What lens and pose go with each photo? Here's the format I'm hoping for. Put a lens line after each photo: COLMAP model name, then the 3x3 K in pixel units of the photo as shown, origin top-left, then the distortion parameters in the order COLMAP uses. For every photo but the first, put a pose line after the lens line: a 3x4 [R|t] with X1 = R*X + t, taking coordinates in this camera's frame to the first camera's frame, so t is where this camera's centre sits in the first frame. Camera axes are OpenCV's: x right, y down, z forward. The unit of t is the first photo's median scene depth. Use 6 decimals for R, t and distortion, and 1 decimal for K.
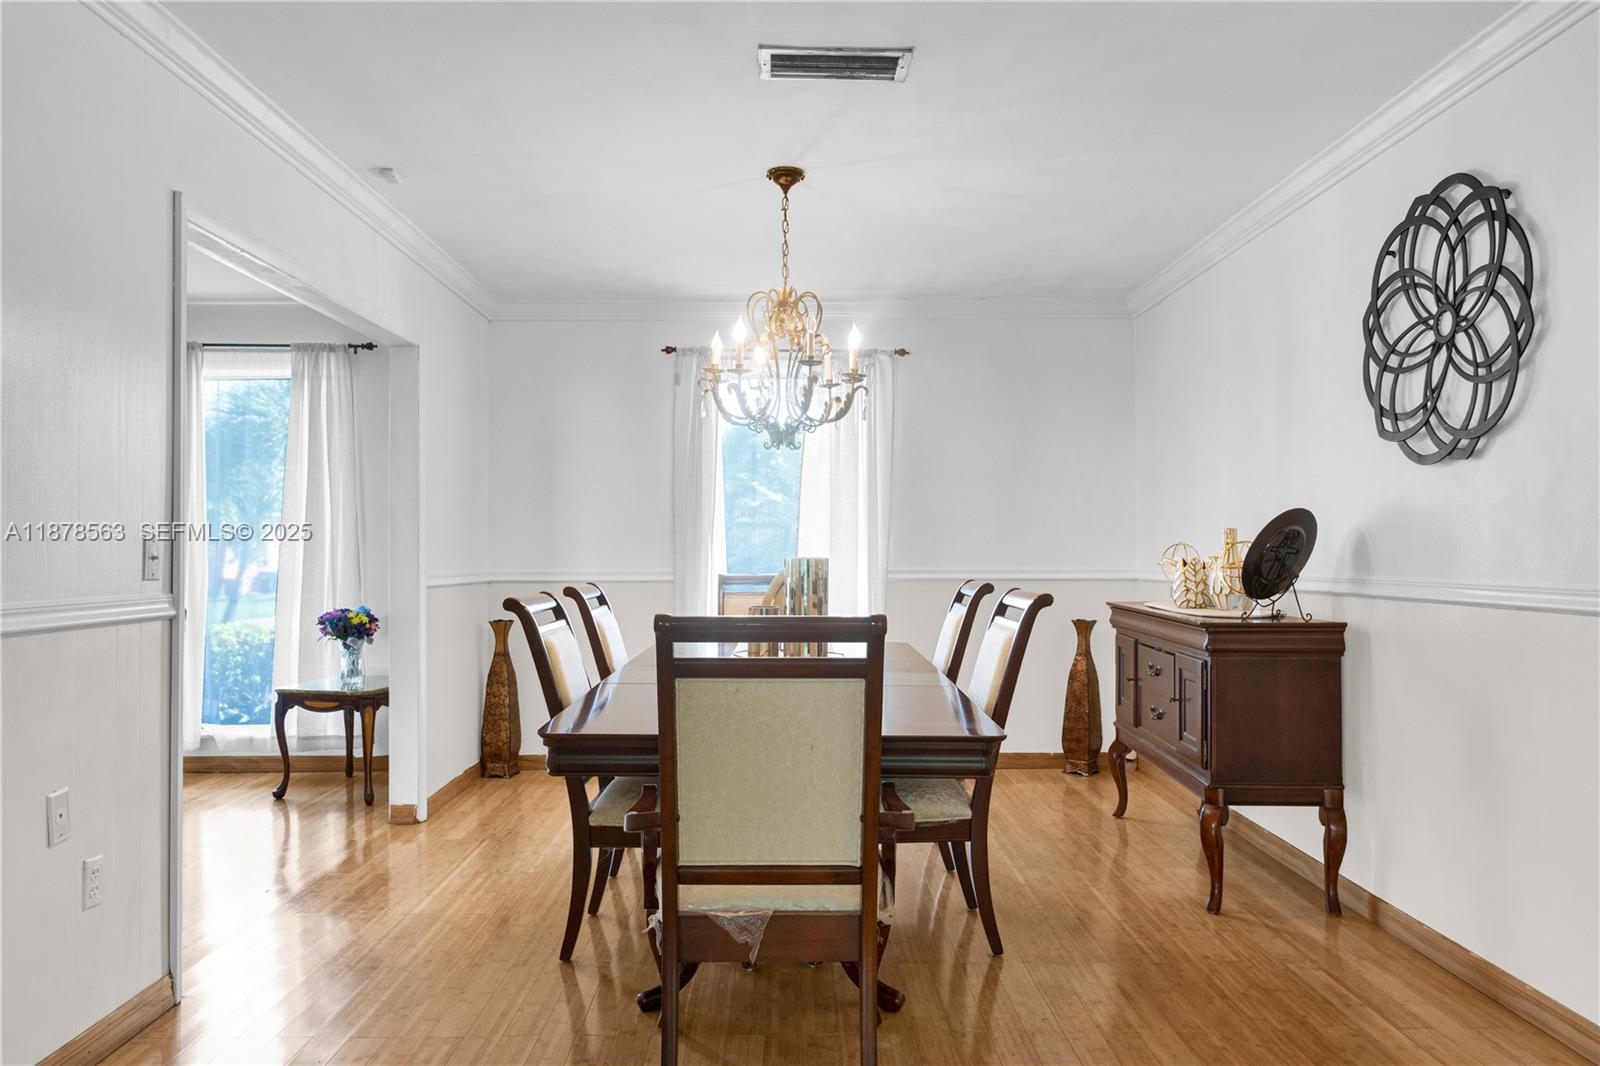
lens RADIAL K [[1080.0, 0, 797.5], [0, 1080.0, 539.9], [0, 0, 1]] dist [0.006718, -0.000804]
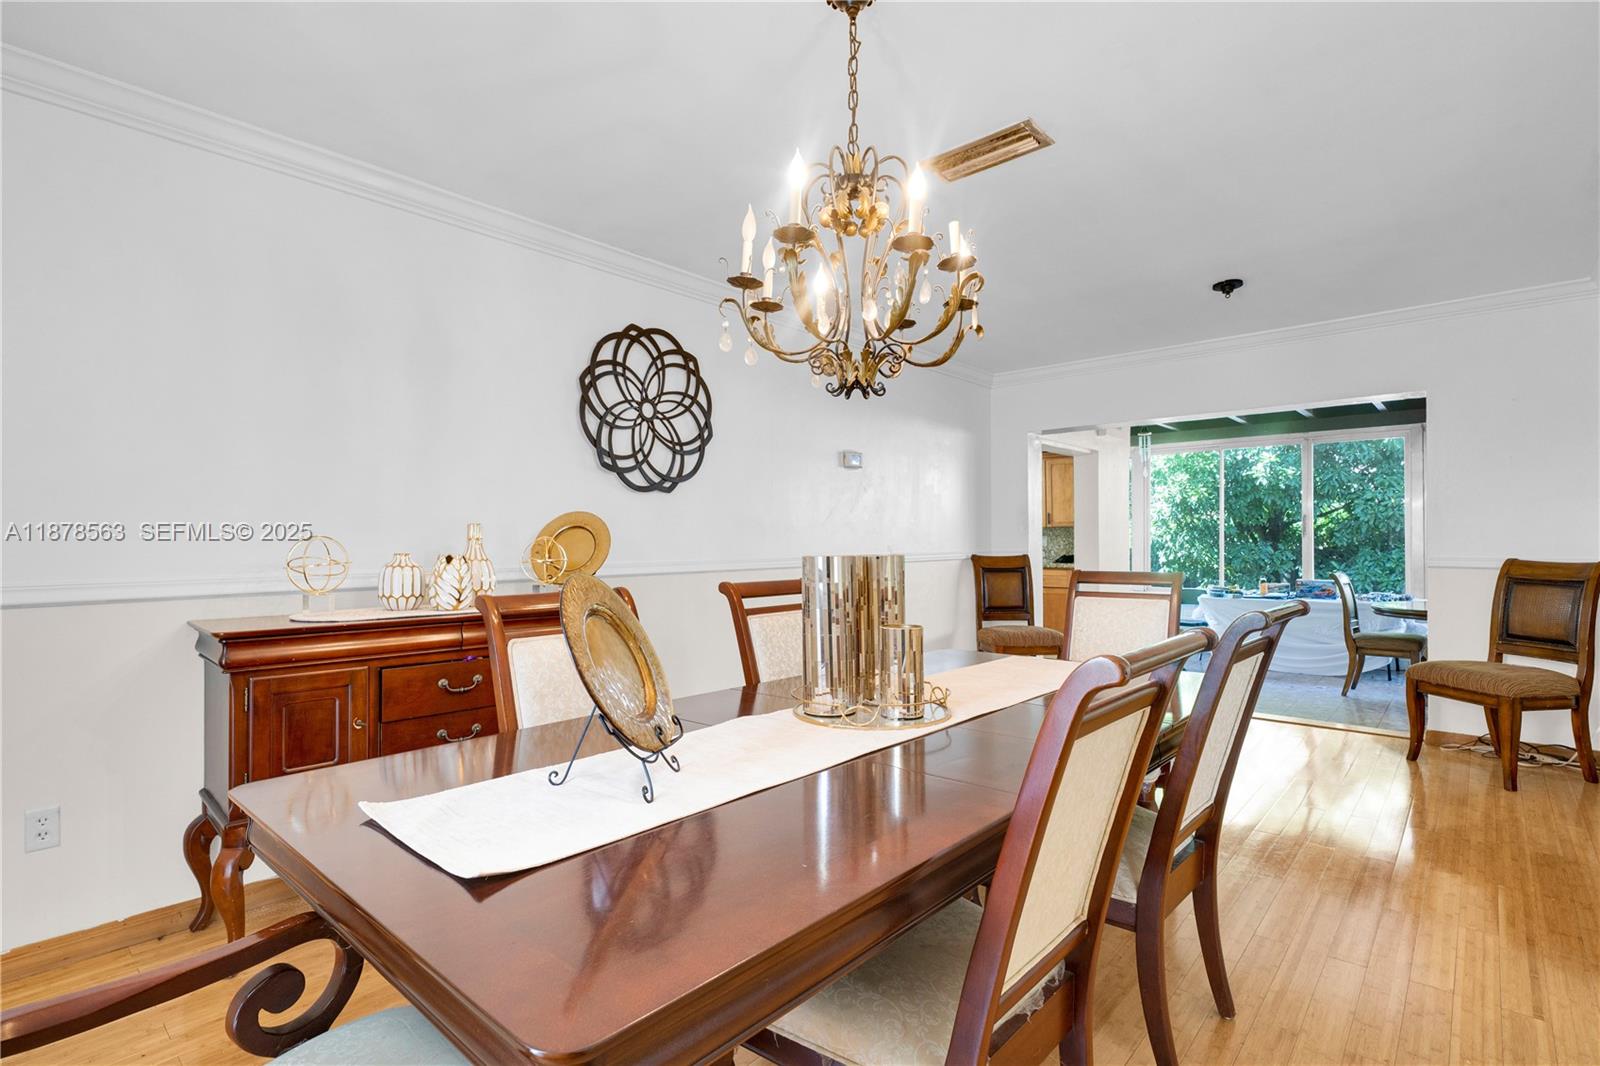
lens RADIAL K [[748.0, 0, 801.2], [0, 748.0, 541.6], [0, 0, 1]] dist [0.002794, -0.001664]
pose [[-0.739469, 0.003651, 0.673181, -0.352811], [0.001093, 0.999990, -0.004223, 0.010223], [-0.673190, -0.002387, -0.739466, 1.638522]]
